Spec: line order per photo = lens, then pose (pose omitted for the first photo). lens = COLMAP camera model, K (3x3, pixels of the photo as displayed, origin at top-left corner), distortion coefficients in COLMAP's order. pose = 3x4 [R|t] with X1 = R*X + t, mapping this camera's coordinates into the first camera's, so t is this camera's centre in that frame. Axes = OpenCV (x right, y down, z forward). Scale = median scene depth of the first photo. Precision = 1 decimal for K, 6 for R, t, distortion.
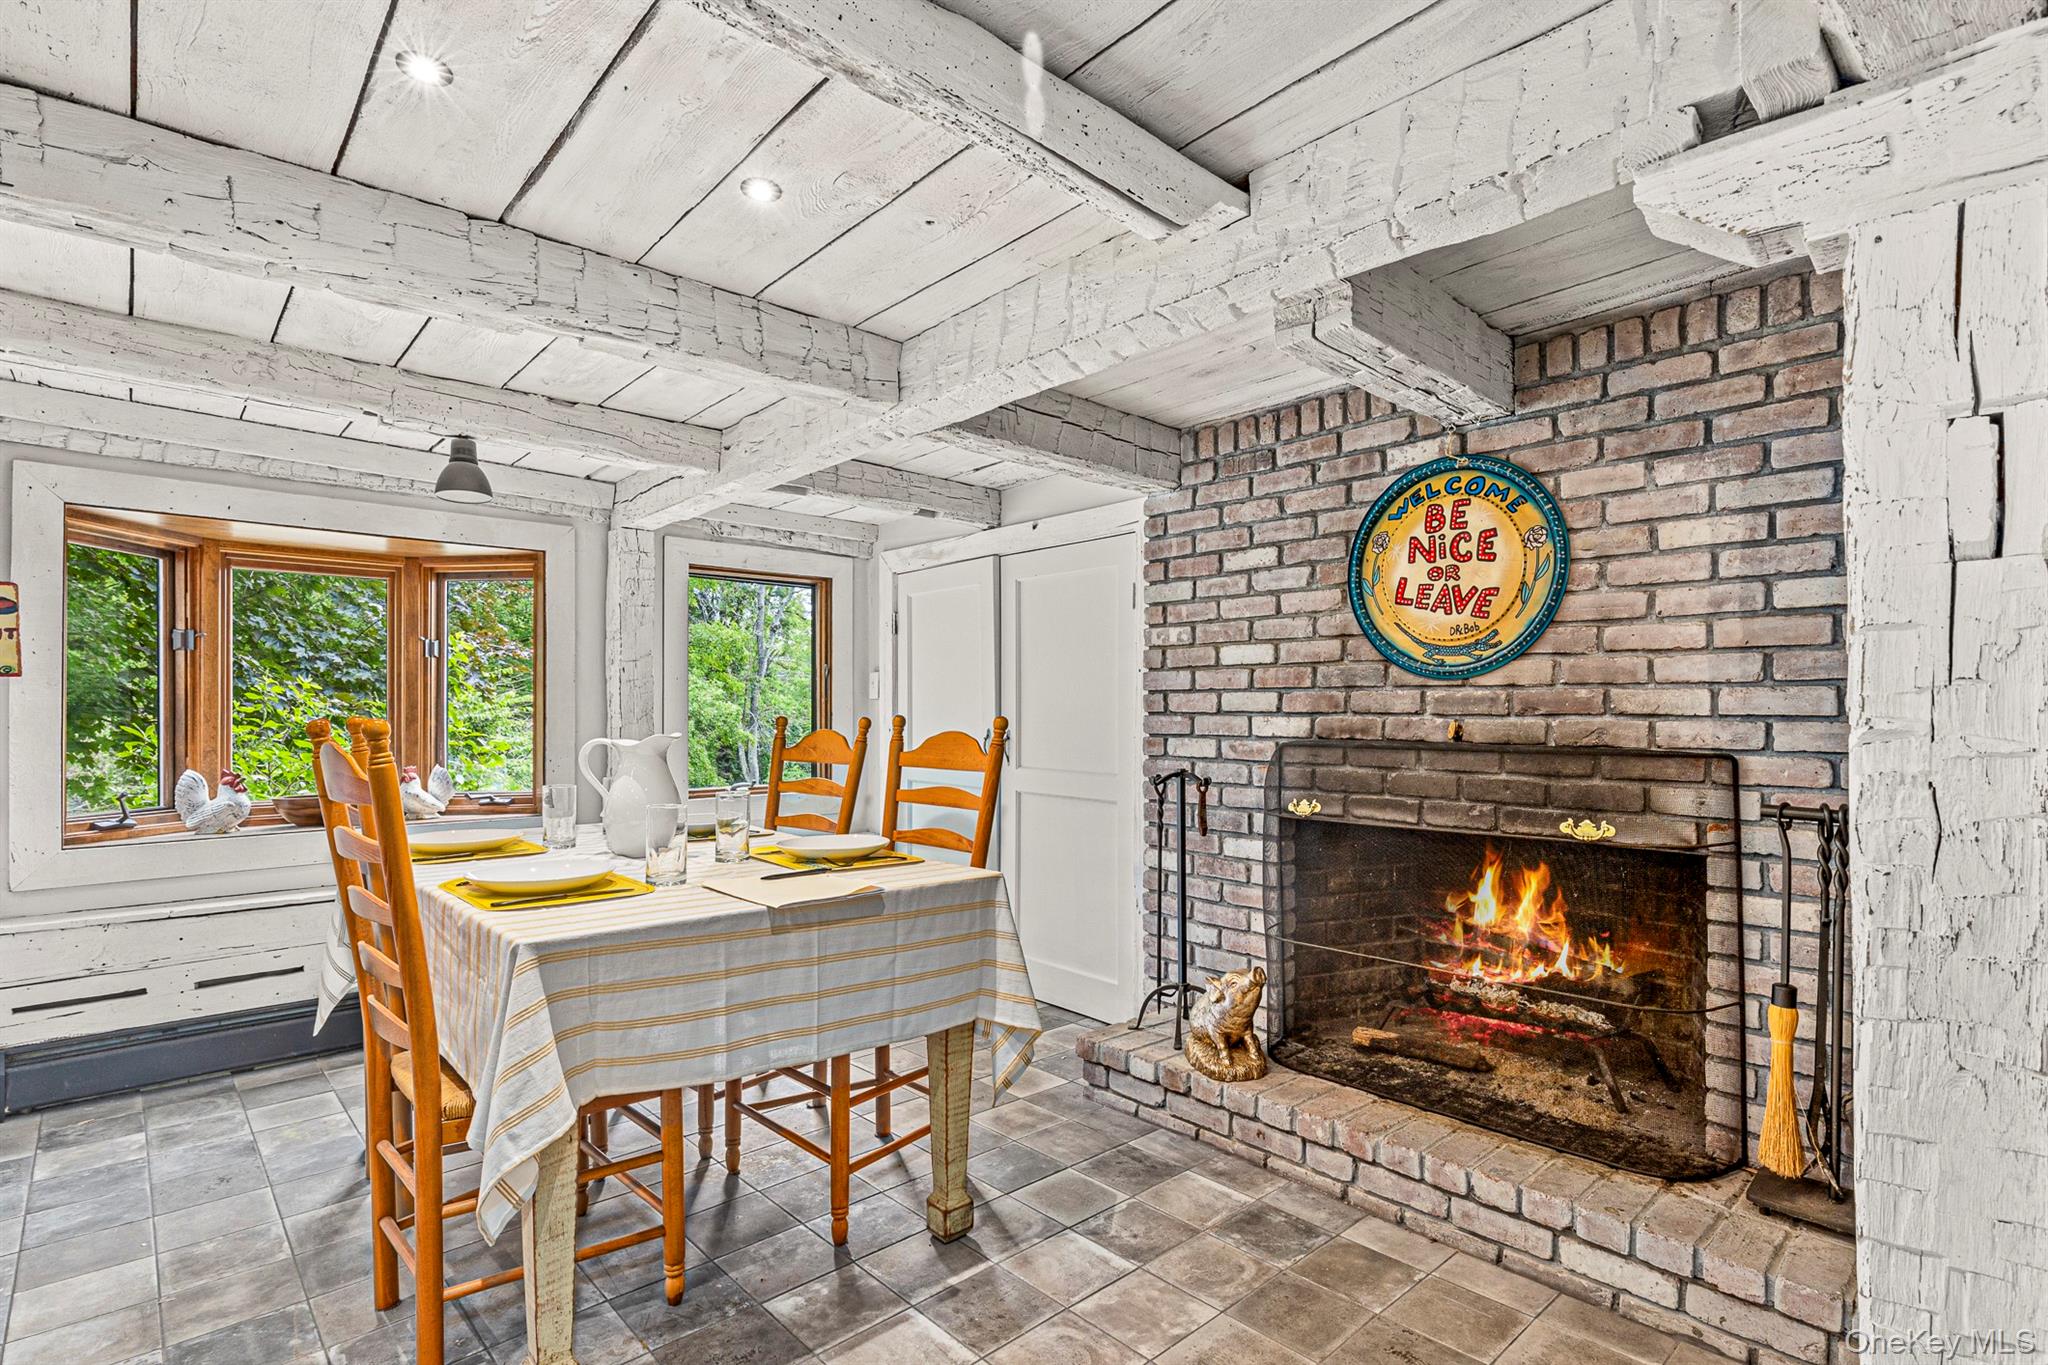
lens RADIAL K [[1002.1, 0, 1019.7], [0, 1002.1, 707.5], [0, 0, 1]] dist [-0.002286, -0.000167]
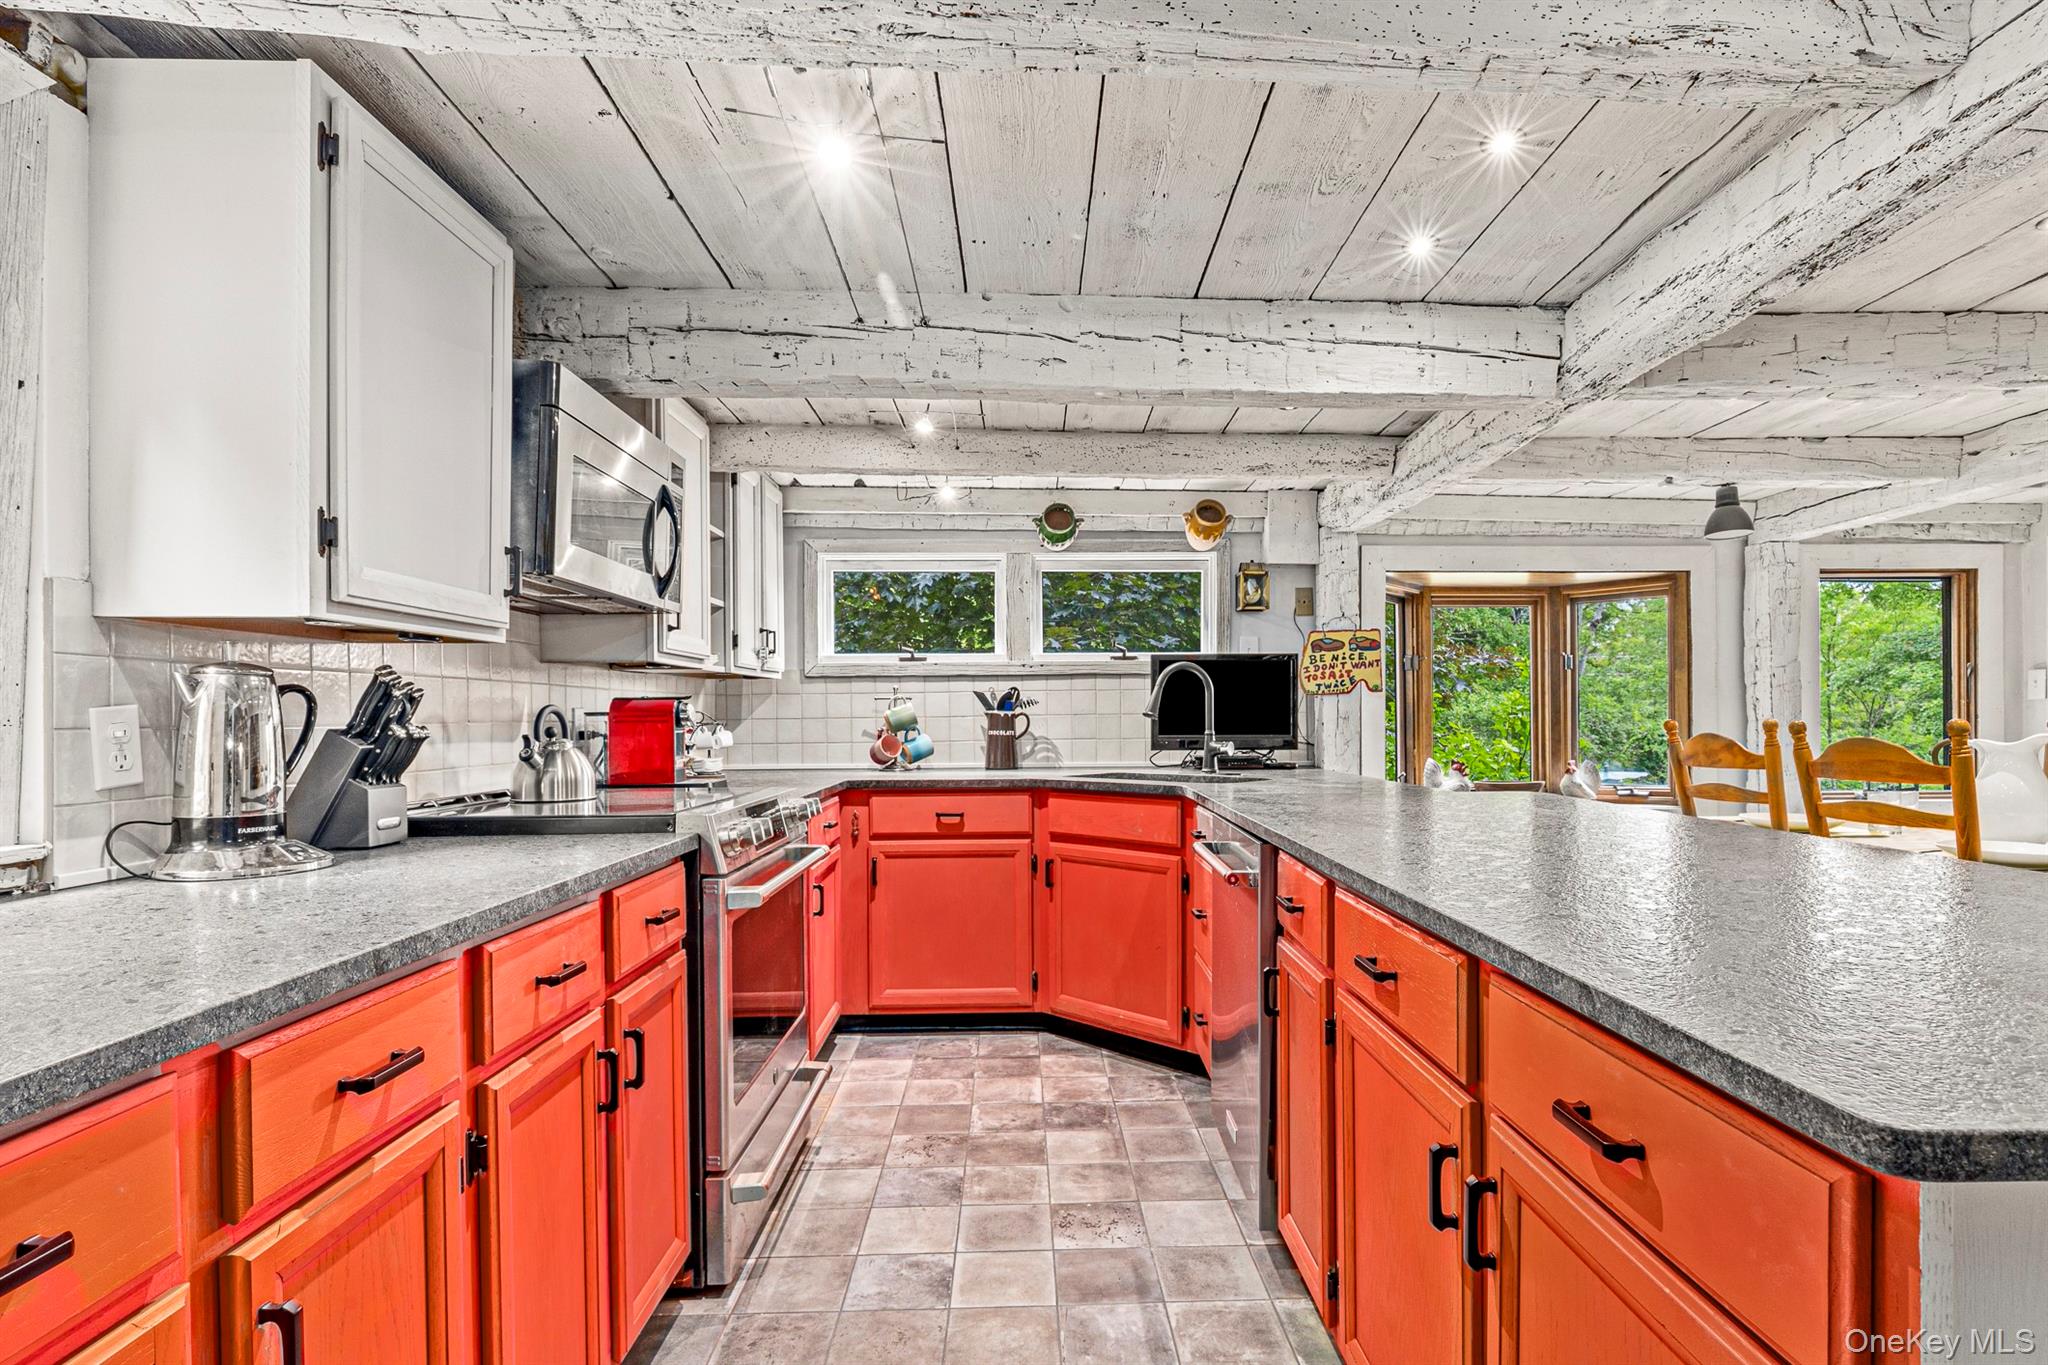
lens RADIAL K [[1023.7, 0, 1030.8], [0, 1023.7, 719.8], [0, 0, 1]] dist [-0.000782, -0.000511]
pose [[0.755277, -0.001432, -0.655404, -0.322915], [0.005974, 0.999971, 0.004700, -0.000245], [0.655379, -0.007465, 0.755264, -0.393180]]
